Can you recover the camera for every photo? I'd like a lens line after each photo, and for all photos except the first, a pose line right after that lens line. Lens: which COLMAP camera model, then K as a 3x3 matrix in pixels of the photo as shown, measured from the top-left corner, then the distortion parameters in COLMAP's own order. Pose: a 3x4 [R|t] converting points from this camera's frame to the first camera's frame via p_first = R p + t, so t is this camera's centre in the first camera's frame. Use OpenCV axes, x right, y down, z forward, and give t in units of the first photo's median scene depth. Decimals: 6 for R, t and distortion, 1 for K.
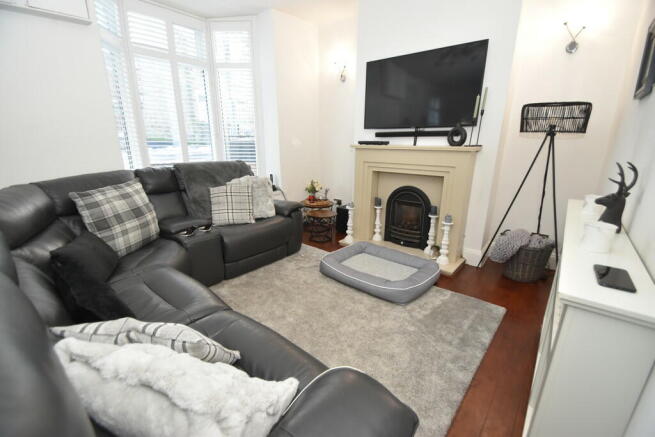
lens RADIAL K [[284.6, 0, 328.5], [0, 284.6, 221.4], [0, 0, 1]] dist [-0.006488, -0.006899]
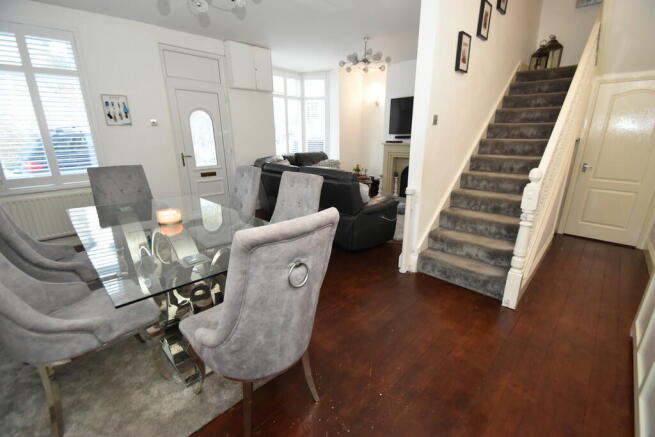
lens RADIAL K [[284.6, 0, 326.1], [0, 284.6, 219.4], [0, 0, 1]] dist [-0.006488, -0.006899]
pose [[0.996066, 0.016063, -0.087147, -0.102938], [-0.016473, 0.999856, -0.003982, 0.223958], [0.087071, 0.005402, 0.996187, -0.808212]]
